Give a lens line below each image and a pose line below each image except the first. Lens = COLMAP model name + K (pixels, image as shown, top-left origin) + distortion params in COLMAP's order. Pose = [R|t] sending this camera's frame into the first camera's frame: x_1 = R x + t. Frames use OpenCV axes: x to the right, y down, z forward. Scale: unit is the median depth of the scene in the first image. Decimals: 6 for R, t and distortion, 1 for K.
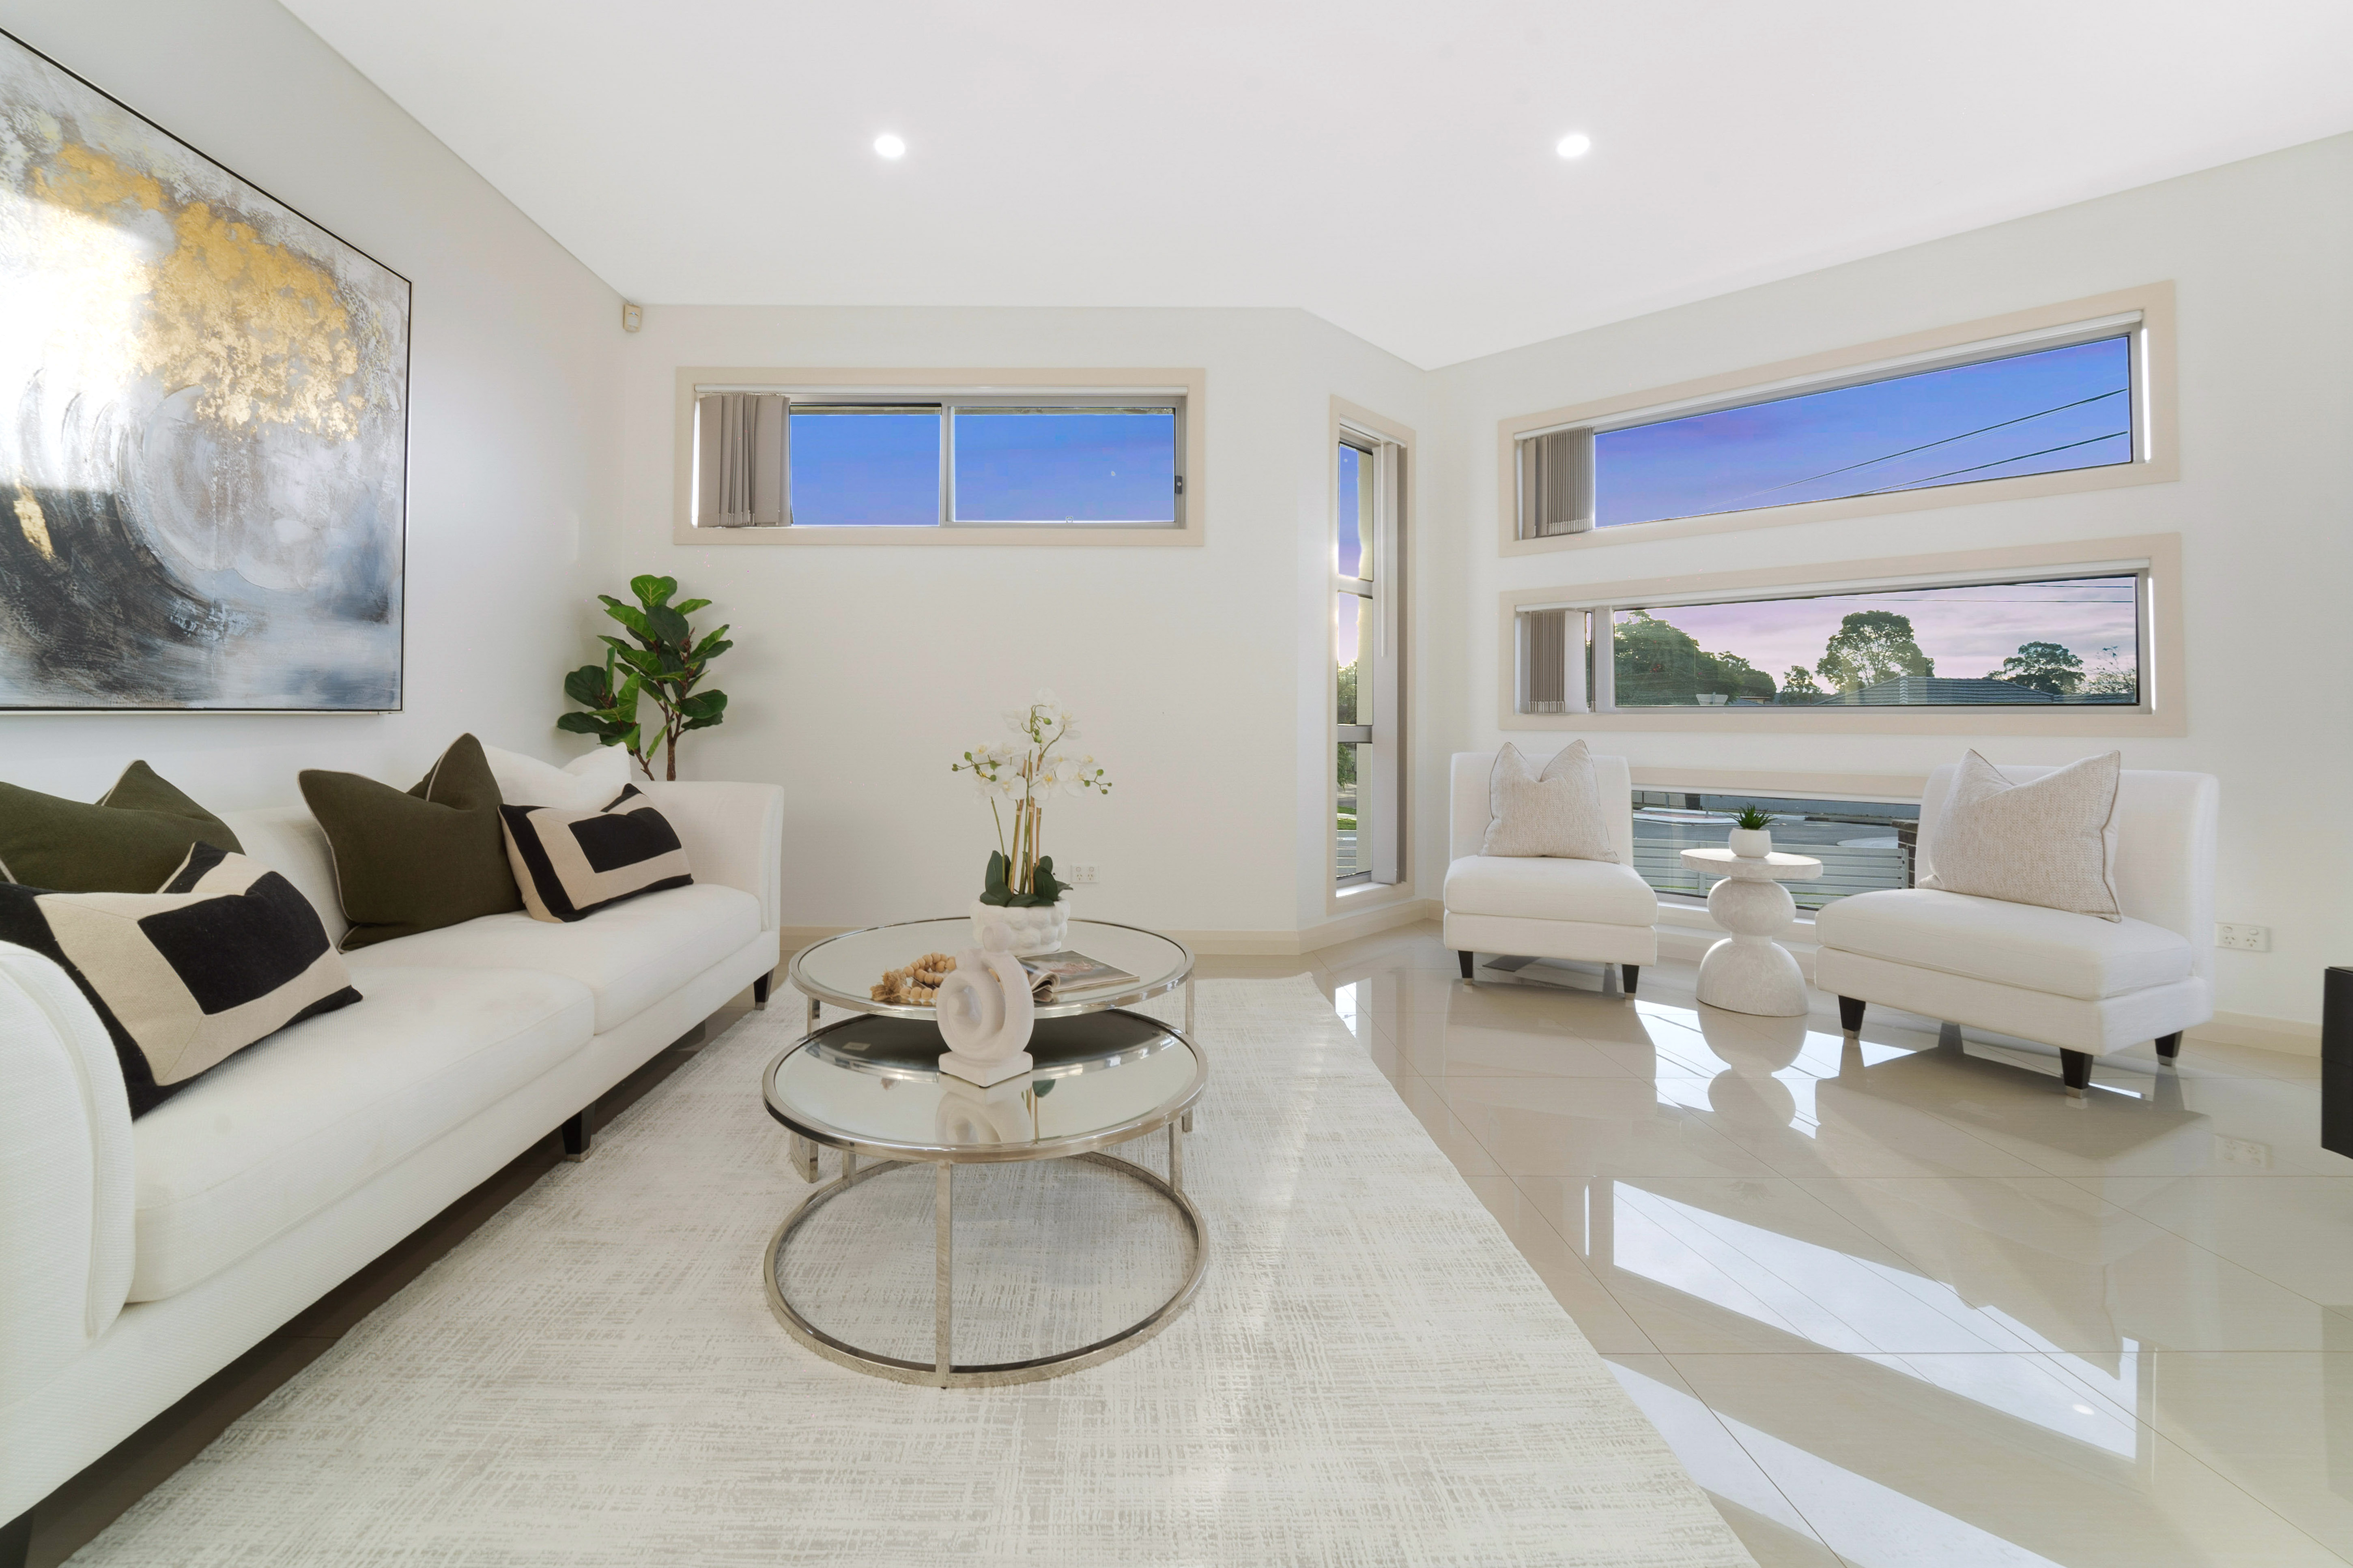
lens RADIAL K [[1009.7, 0, 1162.6], [0, 1009.7, 706.9], [0, 0, 1]] dist [-0.010666, -0.002199]
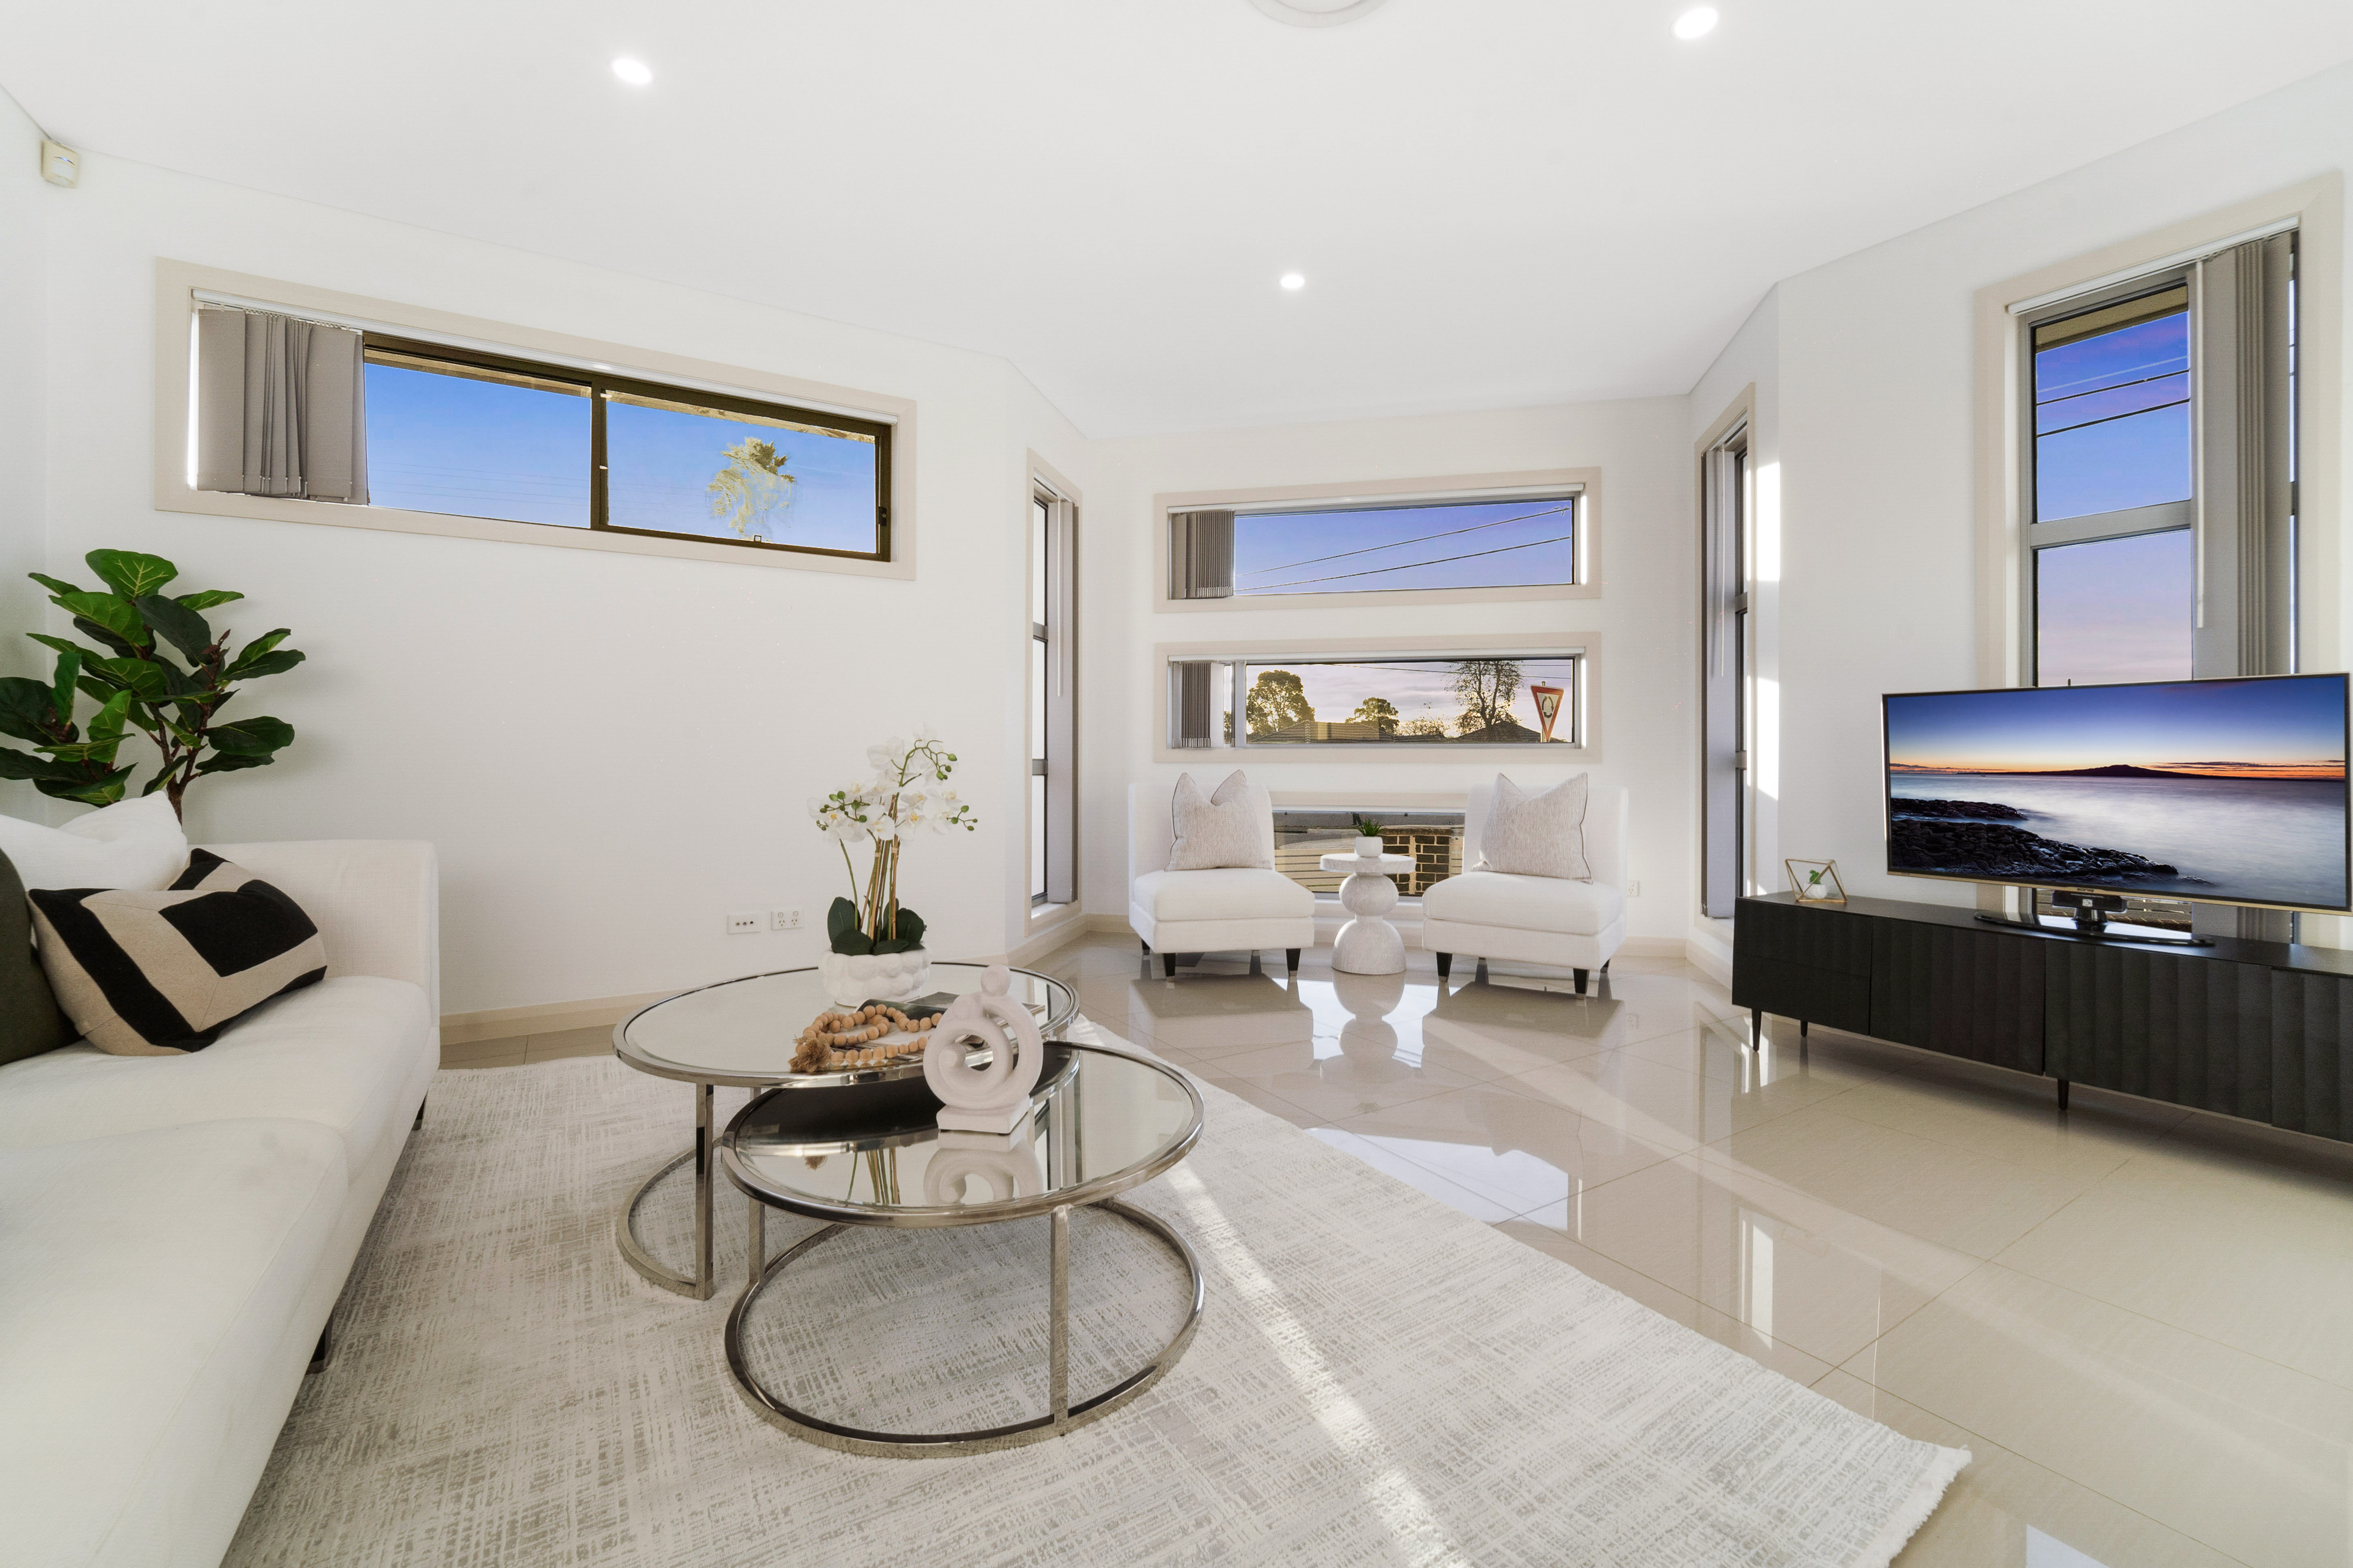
lens RADIAL K [[938.1, 0, 1206.7], [0, 938.1, 768.7], [0, 0, 1]] dist [-0.010431, -0.000509]
pose [[0.850086, -0.011636, 0.526516, -0.245346], [-0.002972, 0.999634, 0.026890, 0.000343], [-0.526636, -0.024423, 0.849740, 0.070761]]
